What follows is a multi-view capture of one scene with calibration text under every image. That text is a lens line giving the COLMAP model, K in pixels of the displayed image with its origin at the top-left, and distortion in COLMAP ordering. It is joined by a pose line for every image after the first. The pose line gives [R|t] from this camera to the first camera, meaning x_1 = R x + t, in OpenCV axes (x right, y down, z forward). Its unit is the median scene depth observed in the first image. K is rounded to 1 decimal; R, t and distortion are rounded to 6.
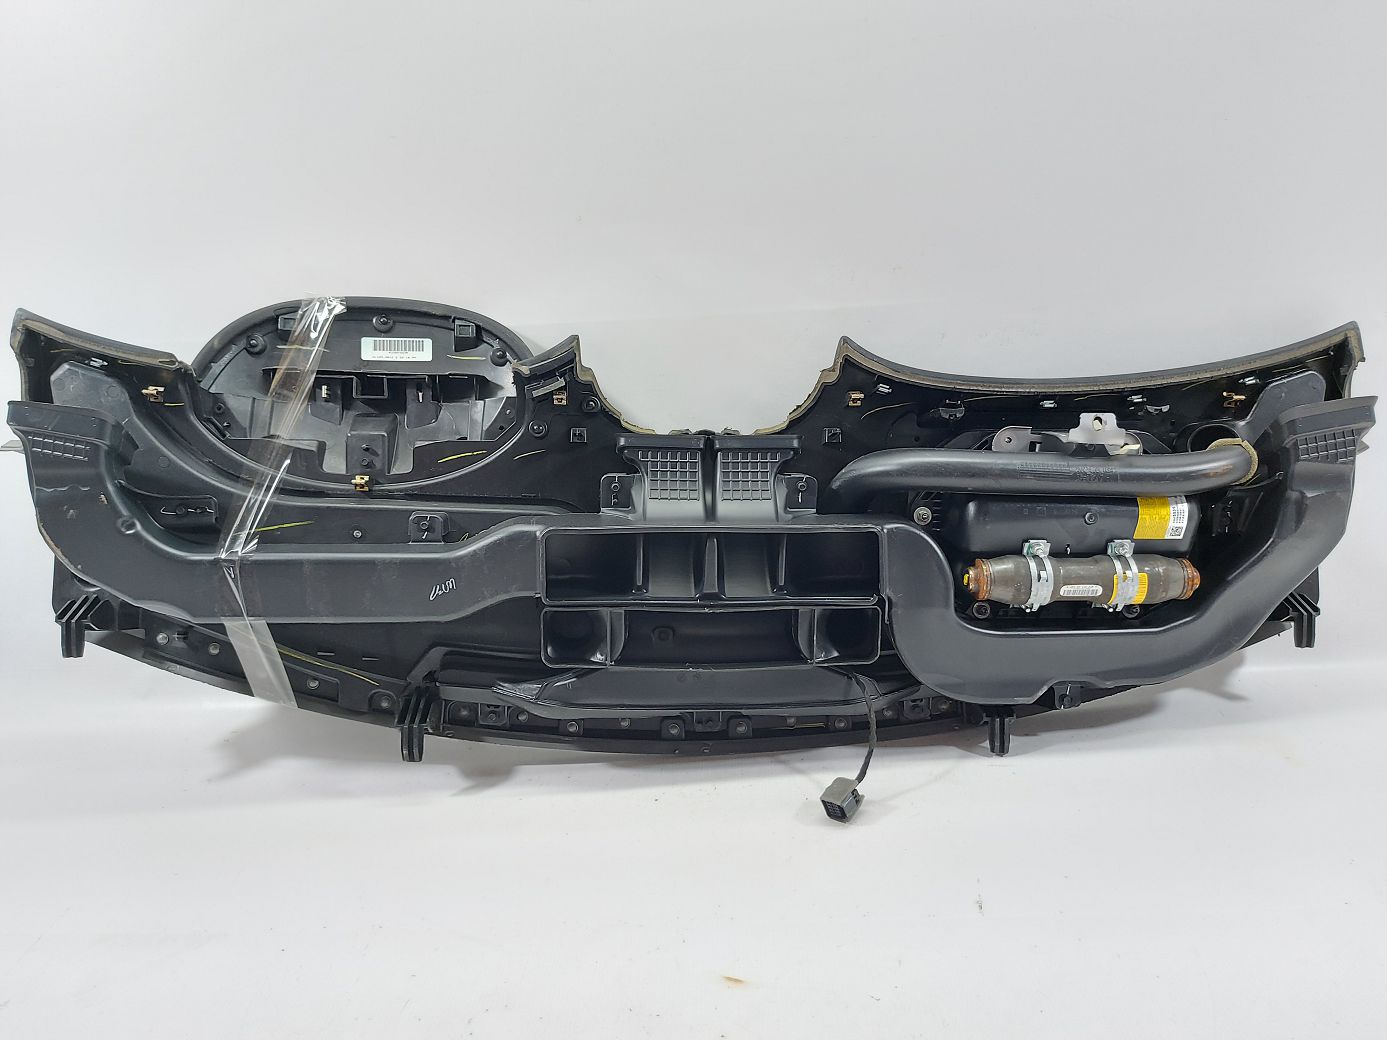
lens RADIAL K [[1037.8, 0, 693.5], [0, 1037.8, 520.0], [0, 0, 1]] dist [0.046157, -0.087644]
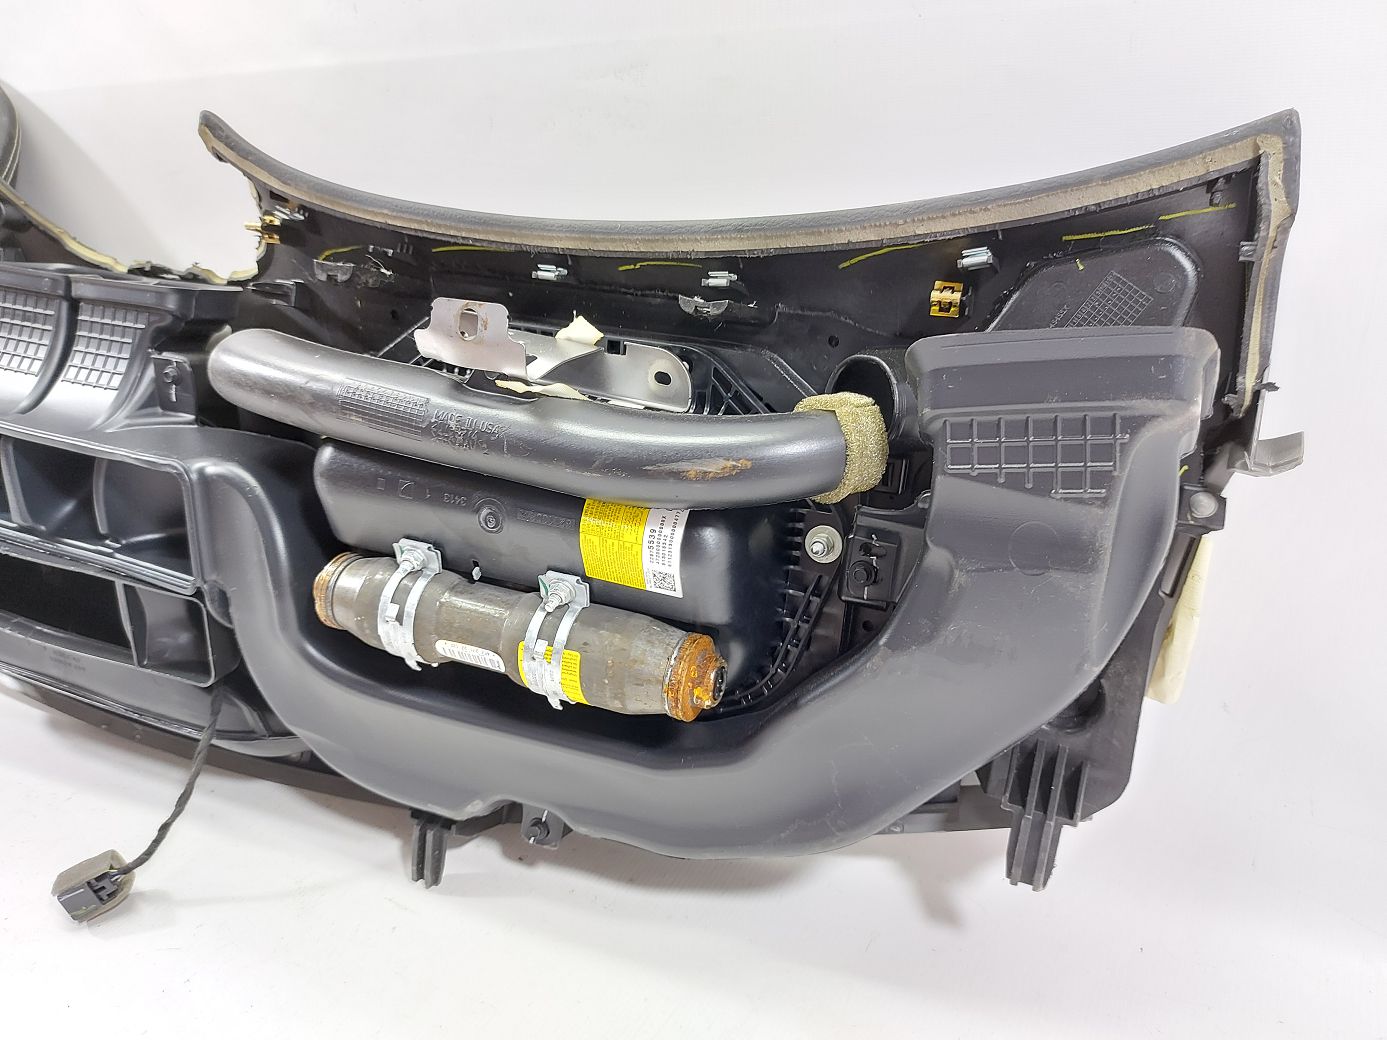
lens RADIAL K [[1037.8, 0, 693.5], [0, 1037.8, 520.0], [0, 0, 1]] dist [0.046157, -0.087644]
pose [[0.890458, 0.186979, -0.414878, 0.644282], [-0.115205, 0.974614, 0.191978, -0.101729], [0.440242, -0.123152, 0.889393, 0.590764]]
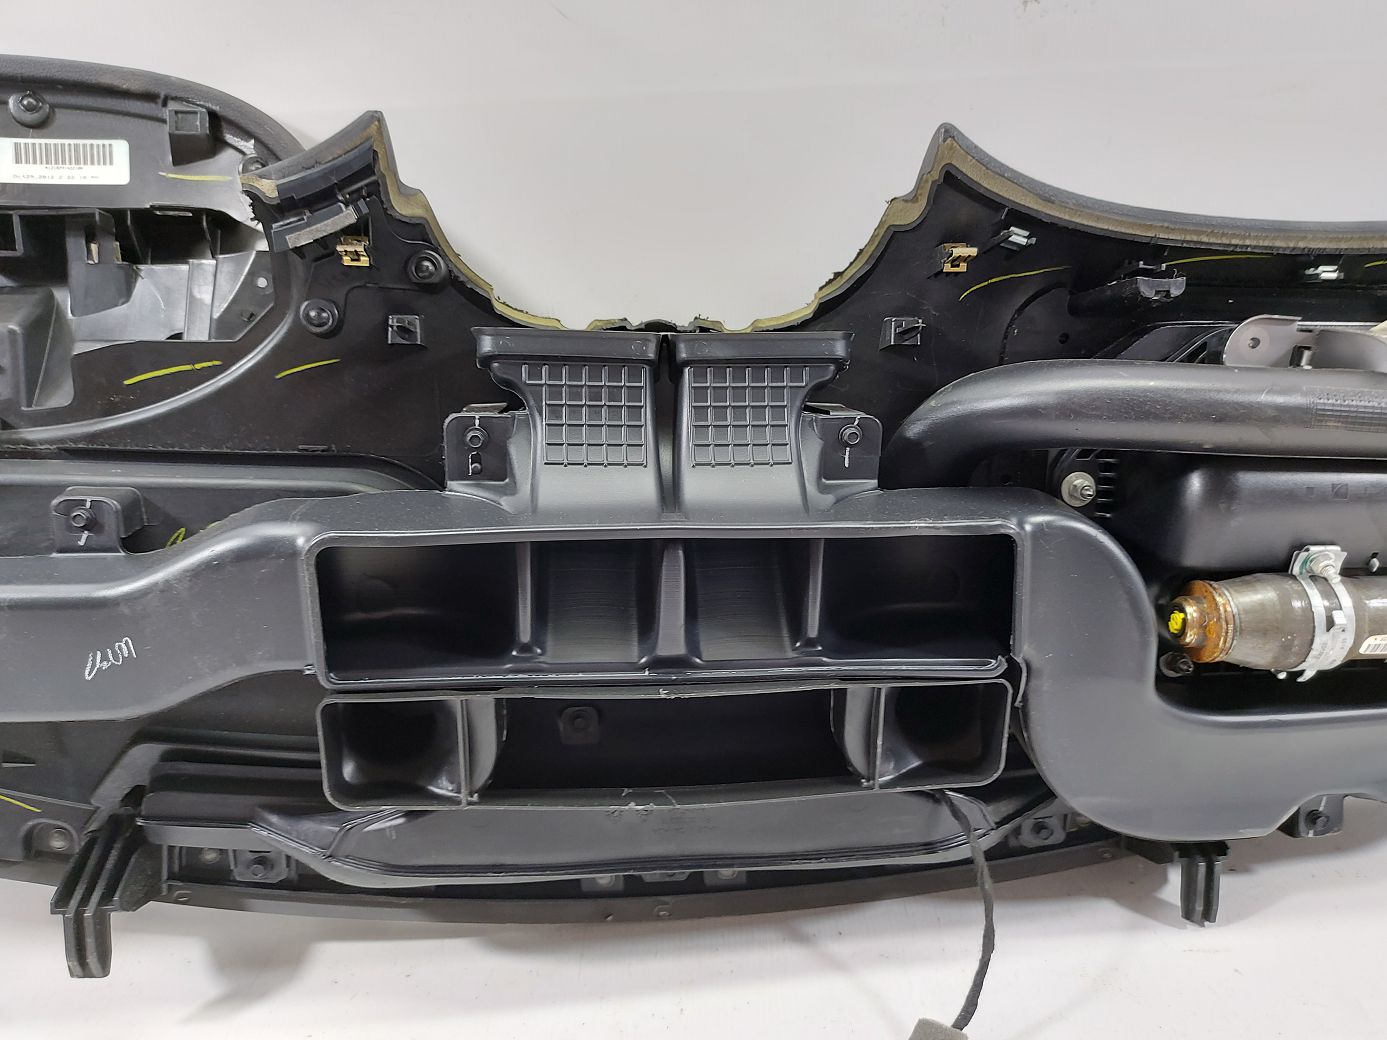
lens RADIAL K [[1037.8, 0, 693.5], [0, 1037.8, 520.0], [0, 0, 1]] dist [0.046157, -0.087644]
pose [[0.998863, -0.006504, 0.047224, 0.004076], [0.001438, 0.994309, 0.106520, -0.045467], [-0.047649, -0.106331, 0.993188, 0.501119]]
